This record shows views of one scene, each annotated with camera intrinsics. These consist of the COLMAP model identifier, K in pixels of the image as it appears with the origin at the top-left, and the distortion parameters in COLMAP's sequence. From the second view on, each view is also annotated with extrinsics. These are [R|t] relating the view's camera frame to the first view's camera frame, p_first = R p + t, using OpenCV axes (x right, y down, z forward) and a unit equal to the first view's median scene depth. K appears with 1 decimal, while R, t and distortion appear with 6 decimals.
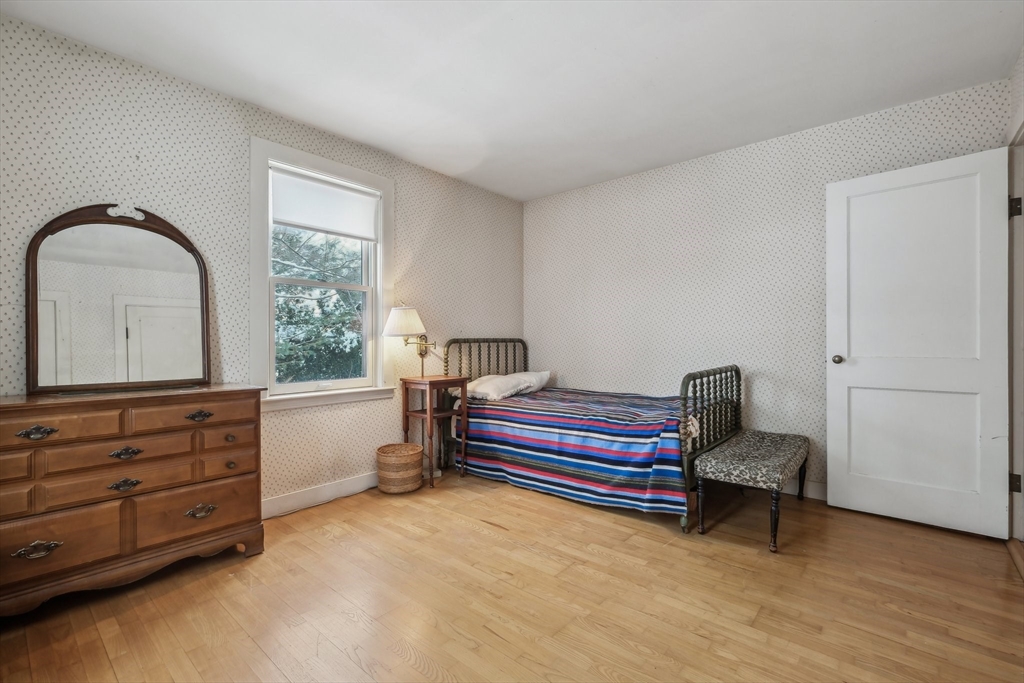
lens RADIAL K [[455.6, 0, 514.5], [0, 455.6, 341.5], [0, 0, 1]] dist [-0.002306, -0.000120]
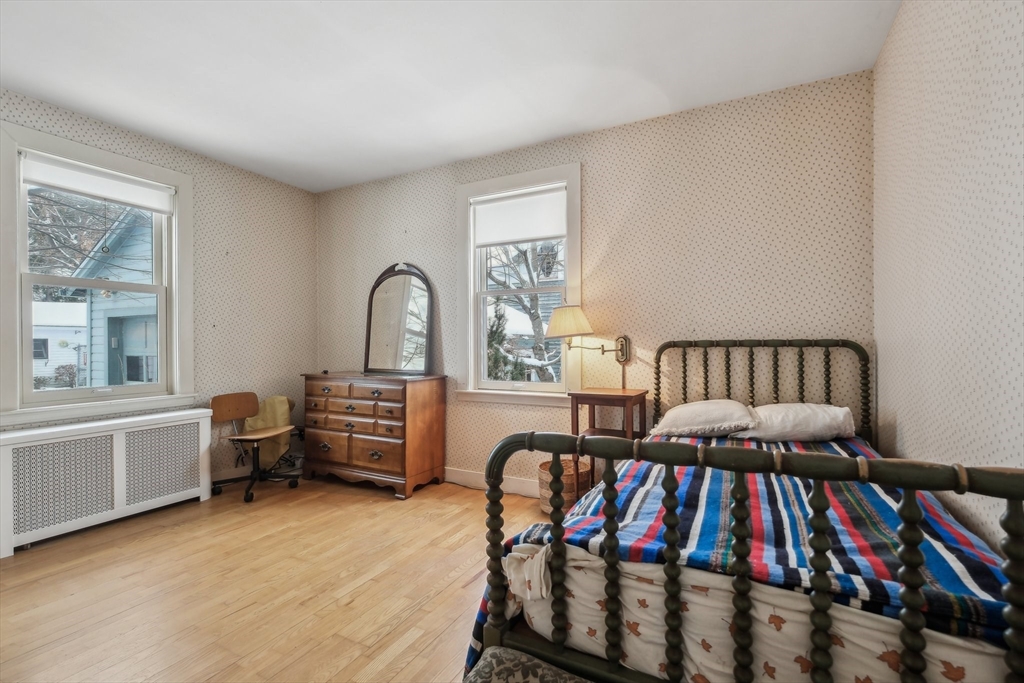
lens RADIAL K [[455.6, 0, 514.5], [0, 455.6, 341.5], [0, 0, 1]] dist [-0.002306, -0.000120]
pose [[0.224273, 0.000624, -0.974526, 0.757224], [0.002360, 0.999997, 0.001184, -0.010484], [0.974523, -0.002566, 0.224271, 0.905122]]
